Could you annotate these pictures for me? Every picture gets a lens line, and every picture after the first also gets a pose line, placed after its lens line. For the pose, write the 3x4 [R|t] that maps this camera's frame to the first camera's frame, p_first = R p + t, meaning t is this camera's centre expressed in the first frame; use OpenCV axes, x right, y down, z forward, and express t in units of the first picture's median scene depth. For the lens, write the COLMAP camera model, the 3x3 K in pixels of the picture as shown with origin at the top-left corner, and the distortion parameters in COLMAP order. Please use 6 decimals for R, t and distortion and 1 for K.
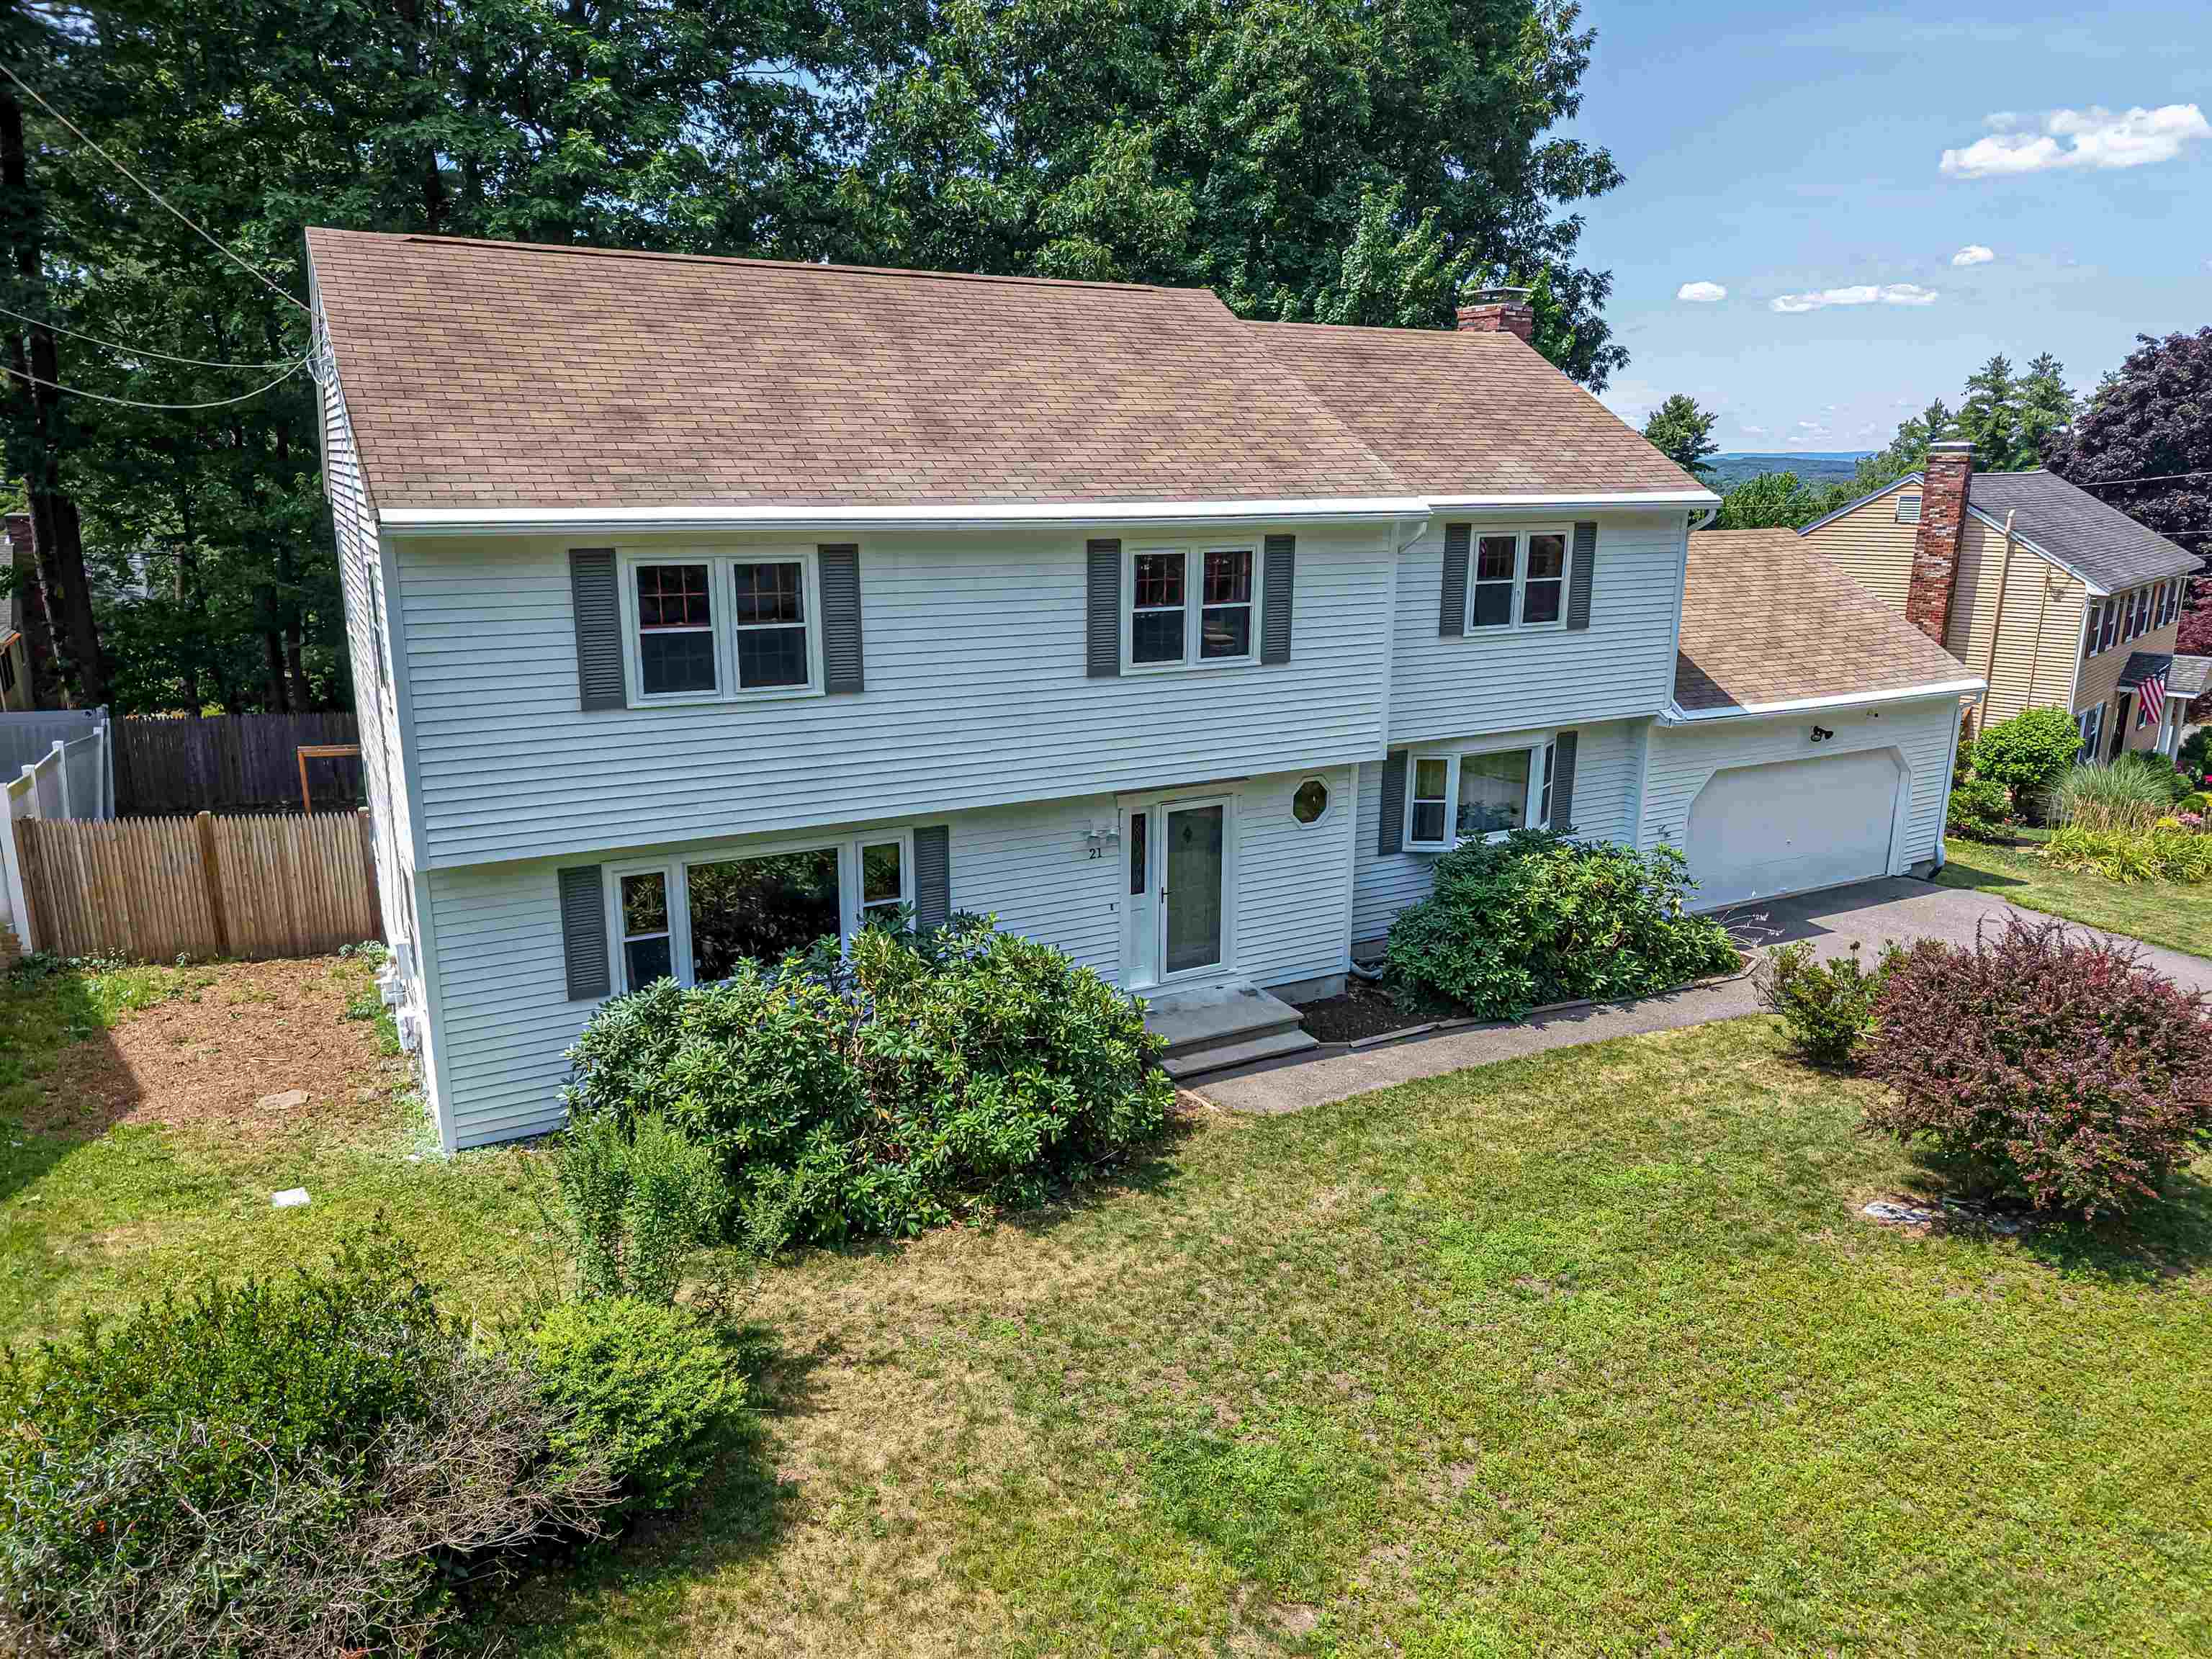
lens RADIAL K [[1469.5, 0, 1098.2], [0, 1469.5, 814.3], [0, 0, 1]] dist [0.012121, -0.016601]
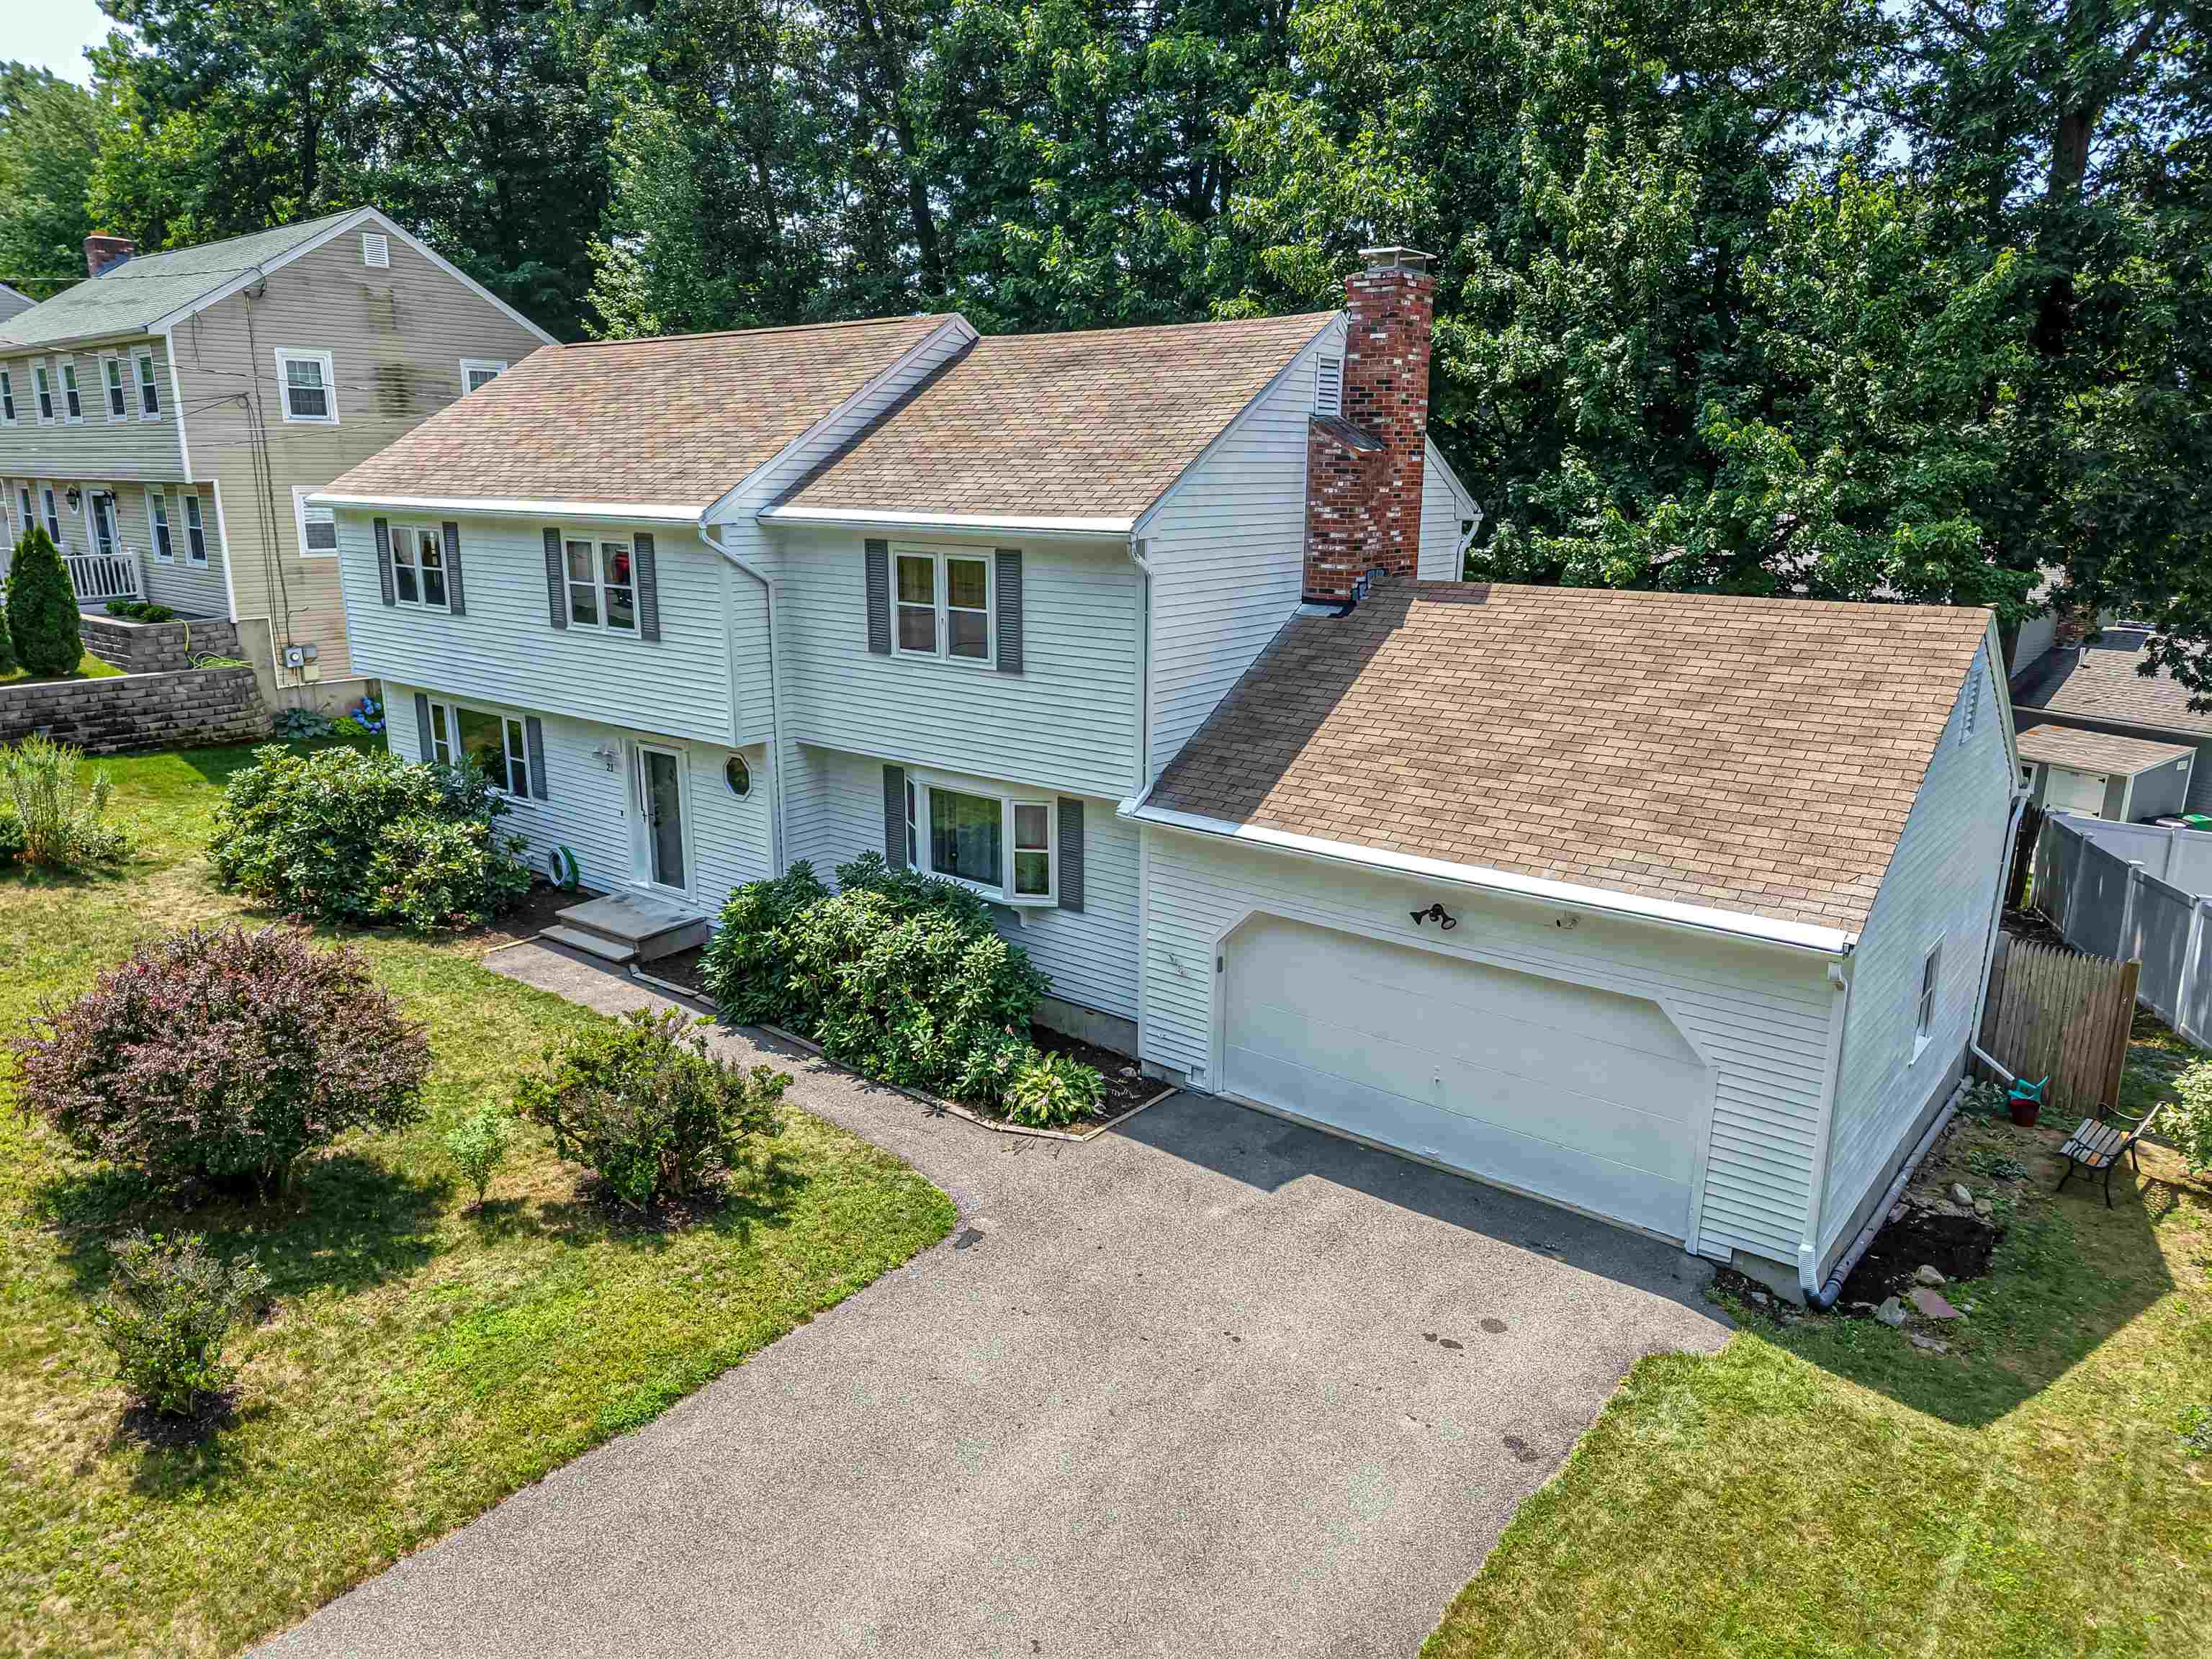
lens RADIAL K [[1469.5, 0, 1097.4], [0, 1469.5, 833.4], [0, 0, 1]] dist [0.012121, -0.016601]
pose [[0.382918, 0.219680, -0.897282, 1.096924], [-0.220014, 0.965050, 0.142380, -0.161950], [0.897200, 0.142895, 0.417868, 0.679352]]
